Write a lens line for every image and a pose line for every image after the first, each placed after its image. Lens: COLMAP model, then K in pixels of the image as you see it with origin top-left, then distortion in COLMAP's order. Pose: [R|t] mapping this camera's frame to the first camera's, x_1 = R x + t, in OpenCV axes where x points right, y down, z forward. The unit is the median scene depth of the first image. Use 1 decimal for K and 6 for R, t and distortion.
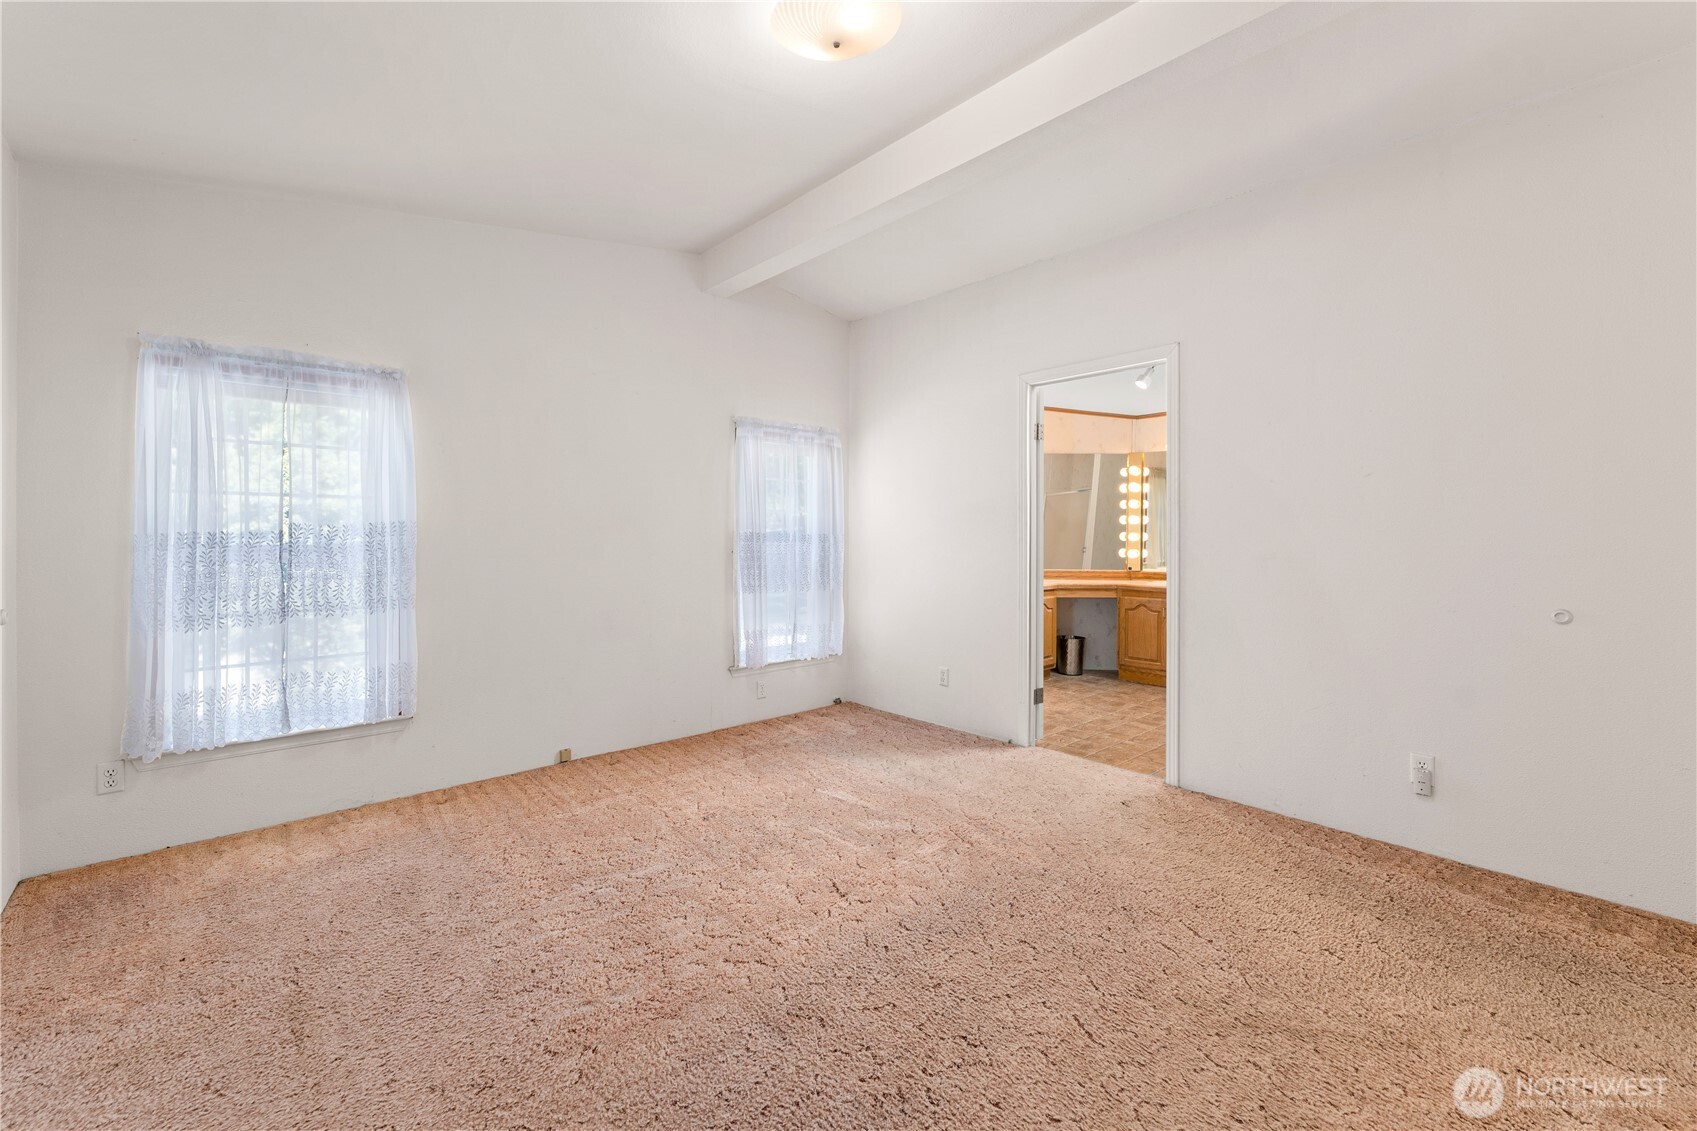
lens RADIAL K [[718.7, 0, 849.3], [0, 718.7, 523.6], [0, 0, 1]] dist [-0.000837, -0.000217]
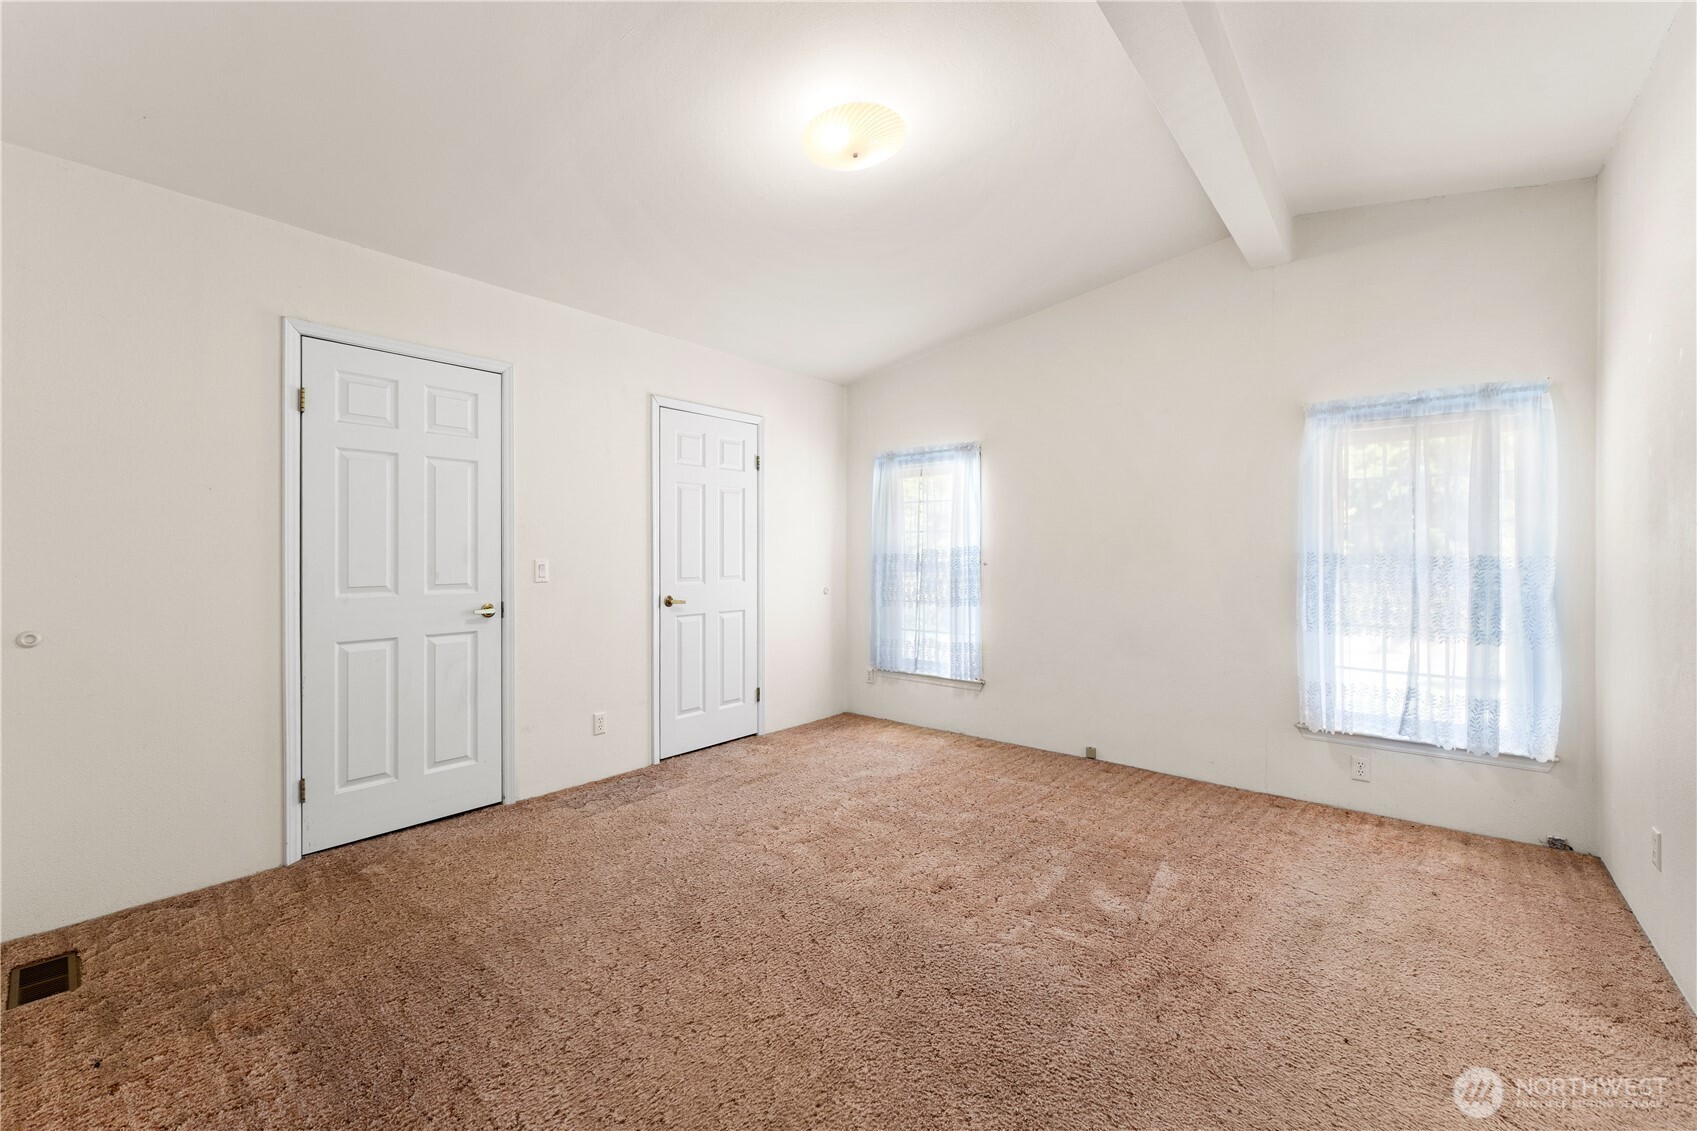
lens RADIAL K [[688.5, 0, 848.5], [0, 688.5, 565.5], [0, 0, 1]] dist [0.000153, 0.000026]
pose [[0.128047, 0.004807, -0.991756, 0.733430], [0.003524, 0.999980, 0.005302, 0.027154], [0.991762, -0.004174, 0.128027, 0.575543]]
